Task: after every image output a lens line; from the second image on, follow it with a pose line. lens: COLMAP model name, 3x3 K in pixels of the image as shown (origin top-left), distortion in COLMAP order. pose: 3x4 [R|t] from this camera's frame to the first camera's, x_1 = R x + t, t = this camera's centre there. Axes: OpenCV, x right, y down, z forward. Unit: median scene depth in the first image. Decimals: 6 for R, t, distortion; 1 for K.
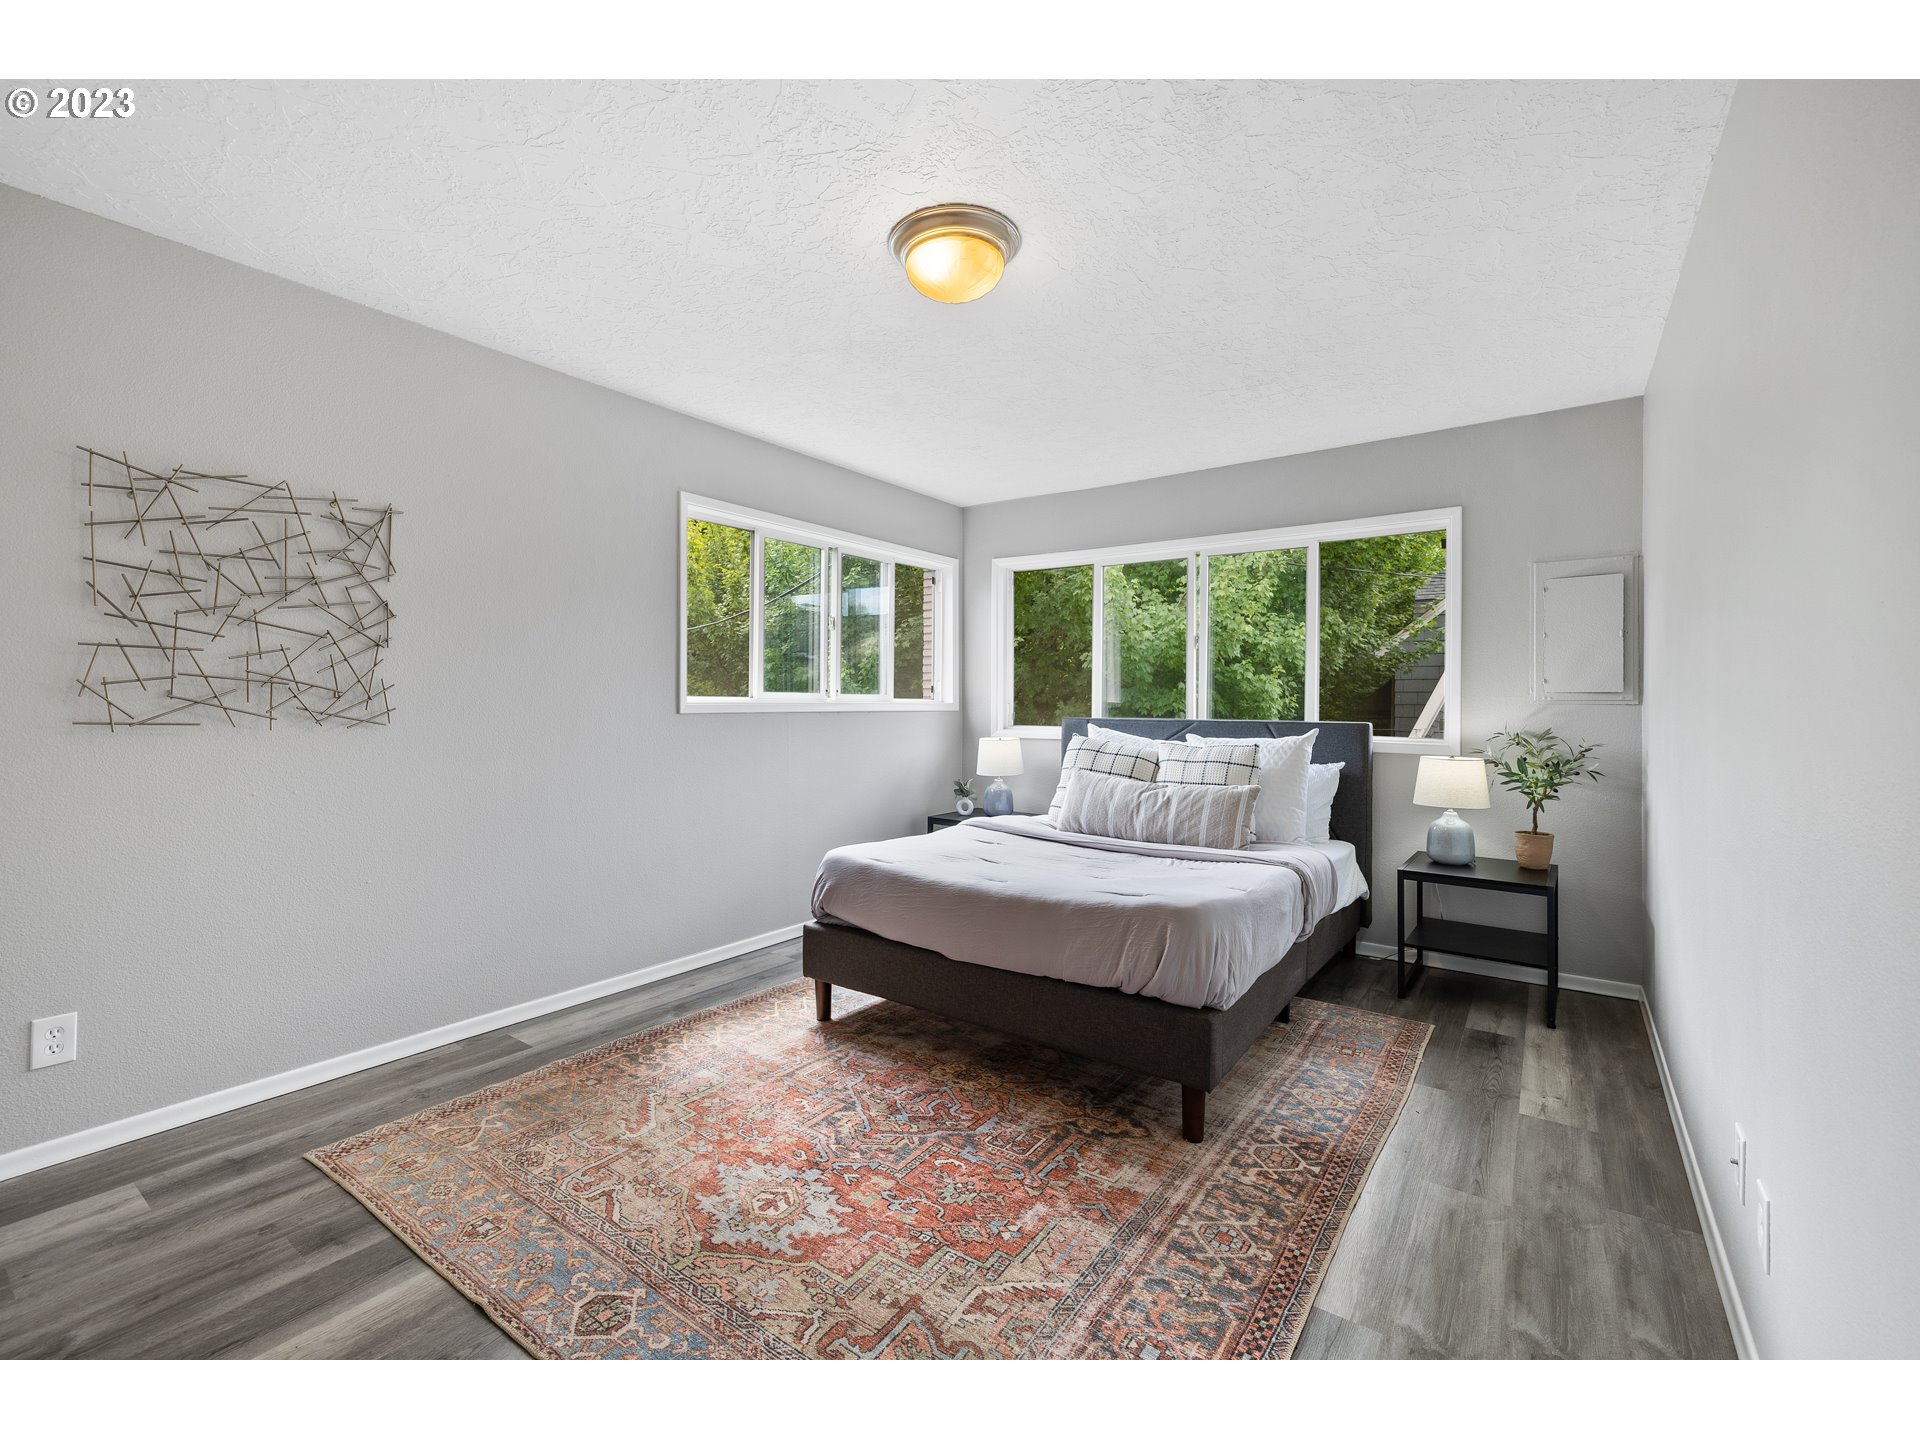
lens RADIAL K [[828.2, 0, 941.4], [0, 828.2, 696.2], [0, 0, 1]] dist [0.000880, 0.000311]
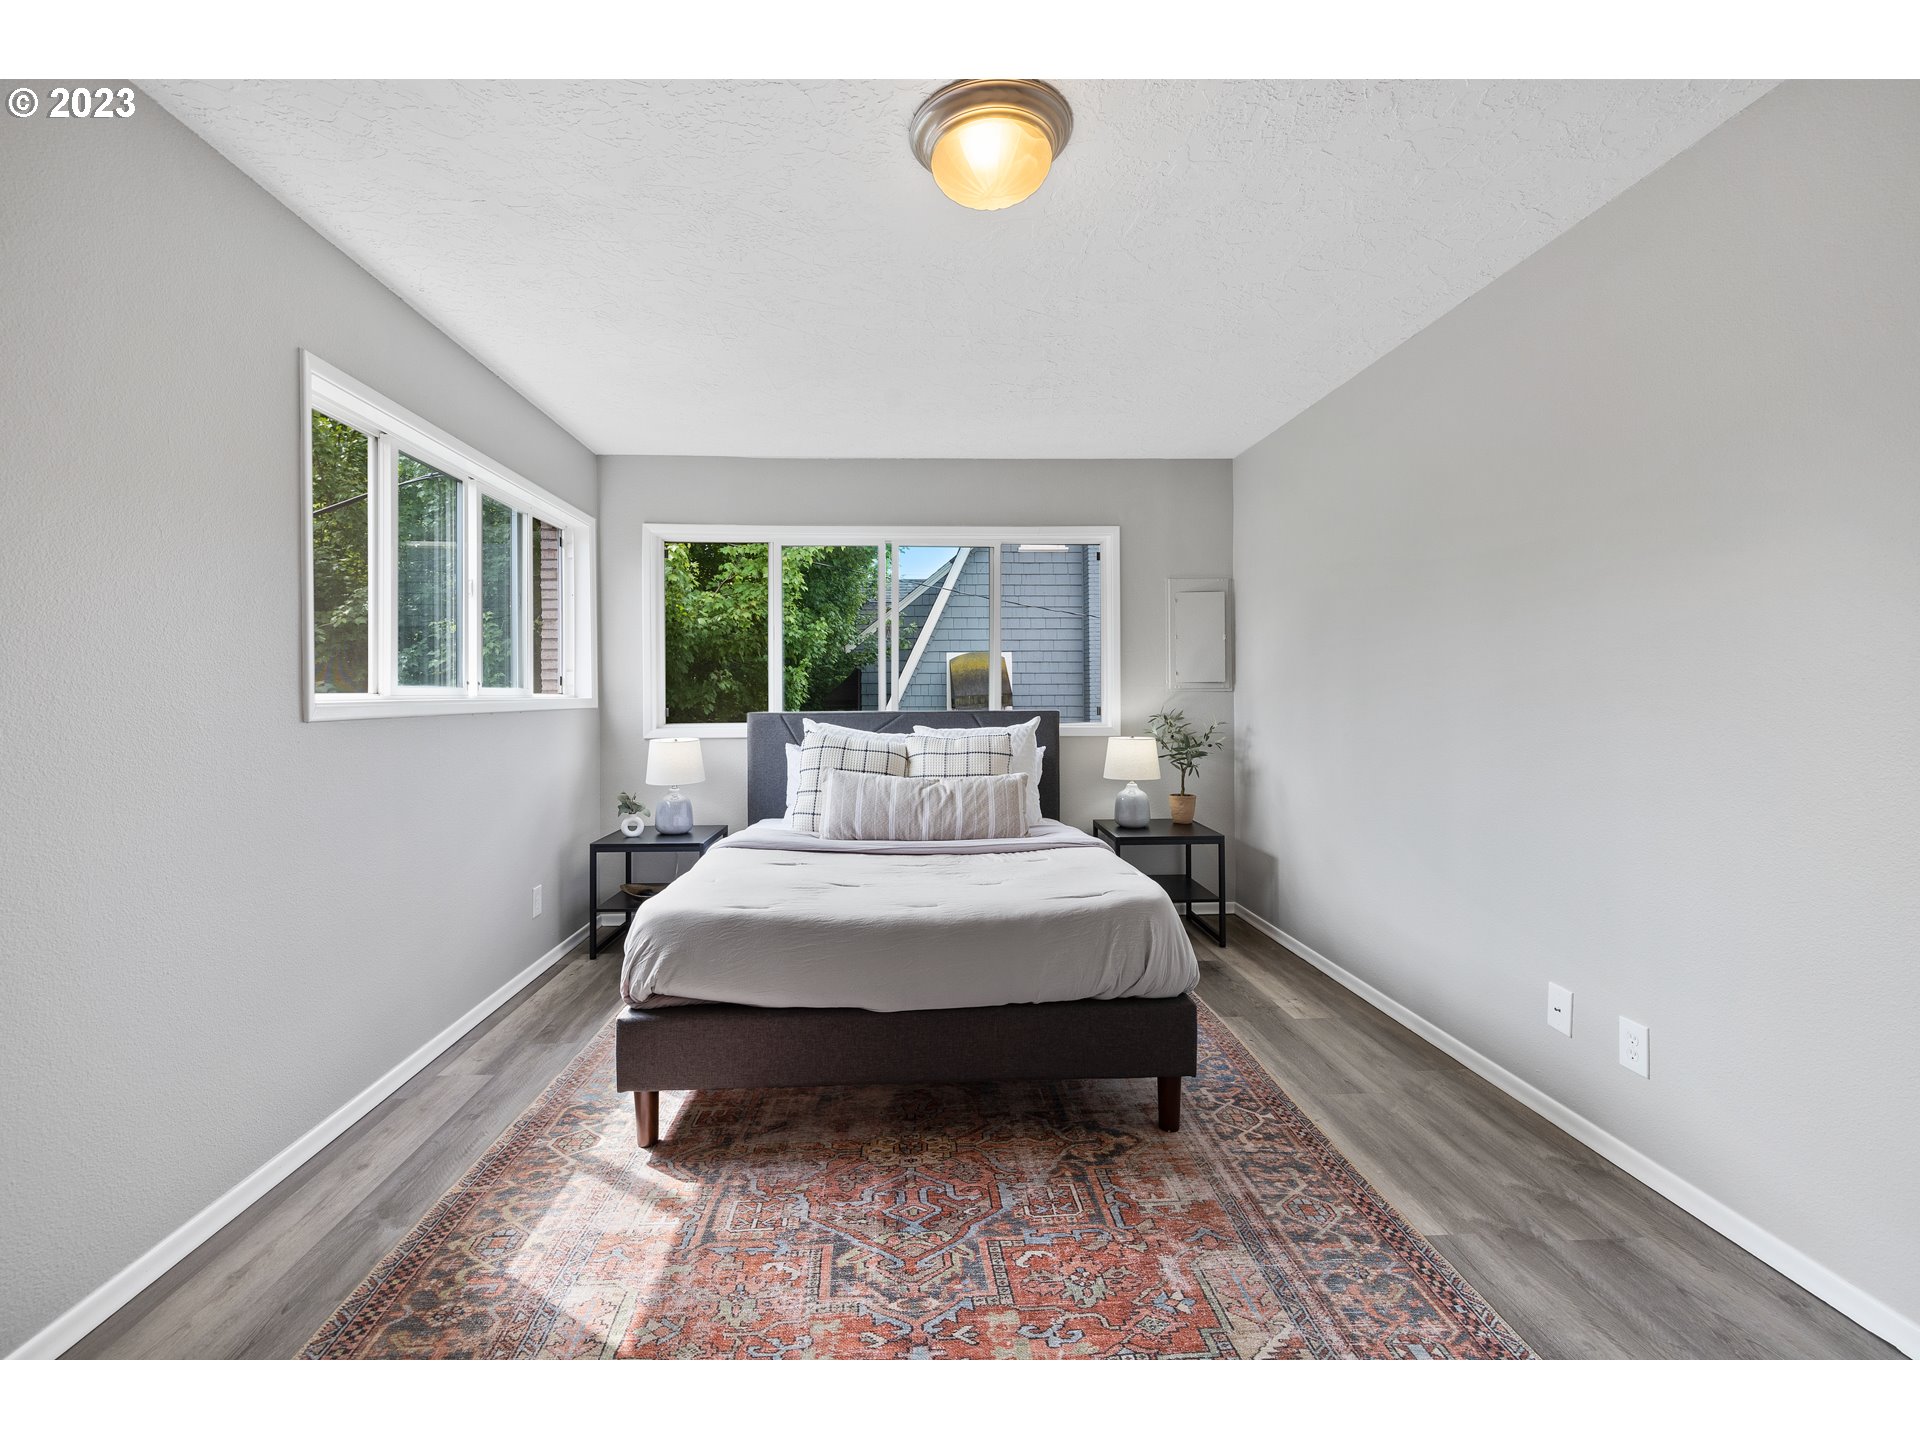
lens RADIAL K [[828.2, 0, 941.4], [0, 828.2, 696.2], [0, 0, 1]] dist [0.000880, 0.000311]
pose [[0.776623, -0.013492, 0.629821, -0.339307], [0.006888, 0.999893, 0.012927, -0.002336], [-0.629928, -0.005701, 0.776633, 0.251424]]
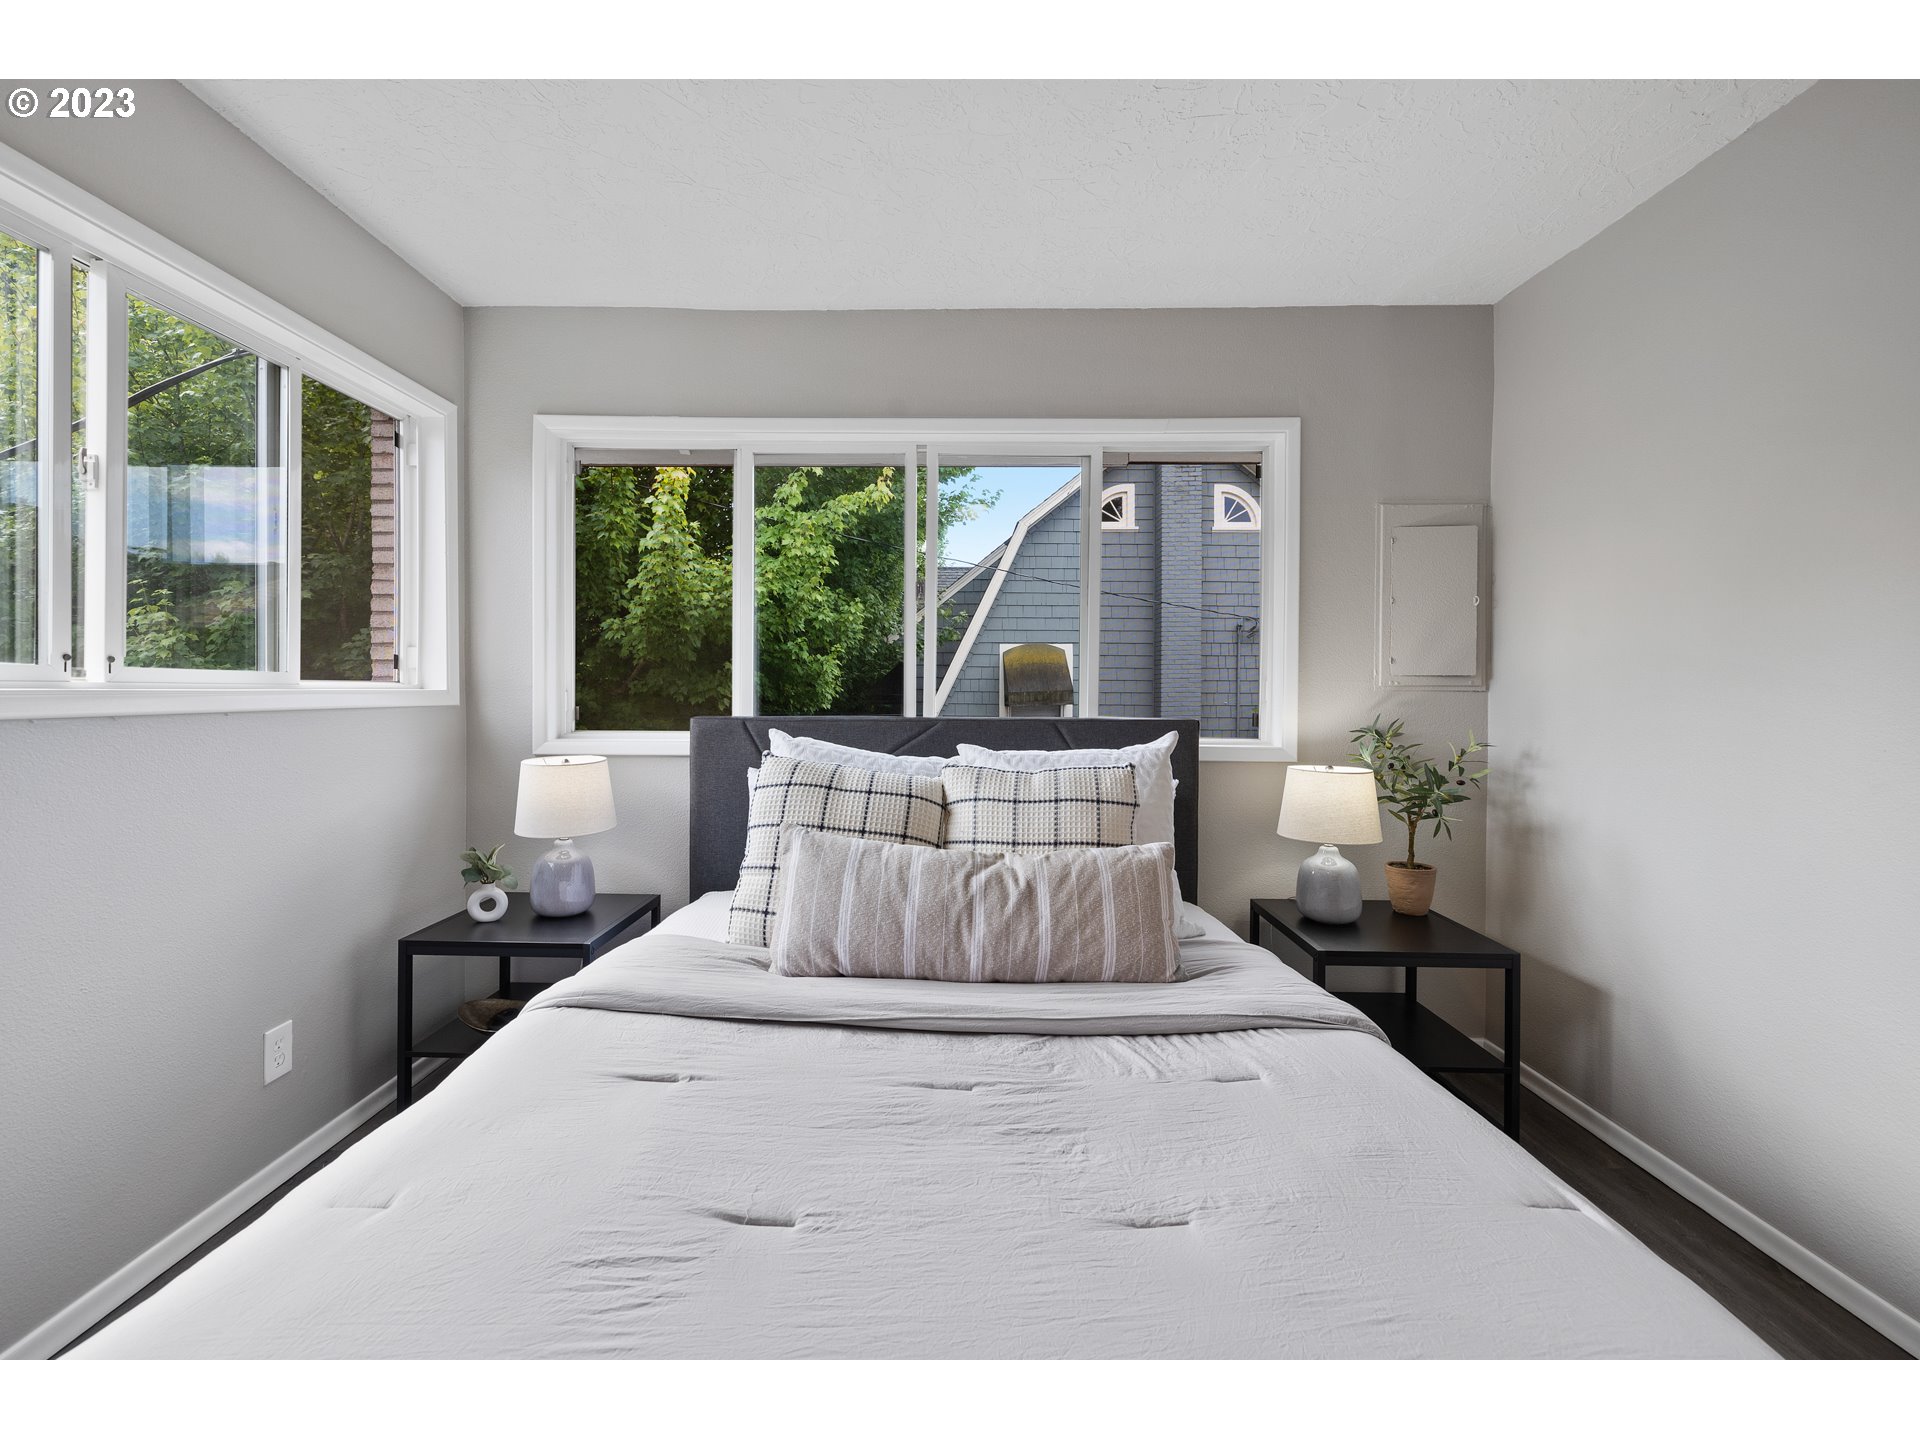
lens RADIAL K [[828.2, 0, 941.4], [0, 828.2, 696.2], [0, 0, 1]] dist [0.000880, 0.000311]
pose [[0.813353, -0.007468, 0.581722, -0.051645], [-0.004282, 0.999814, 0.018824, 0.002199], [-0.581754, -0.017801, 0.813170, 0.624251]]
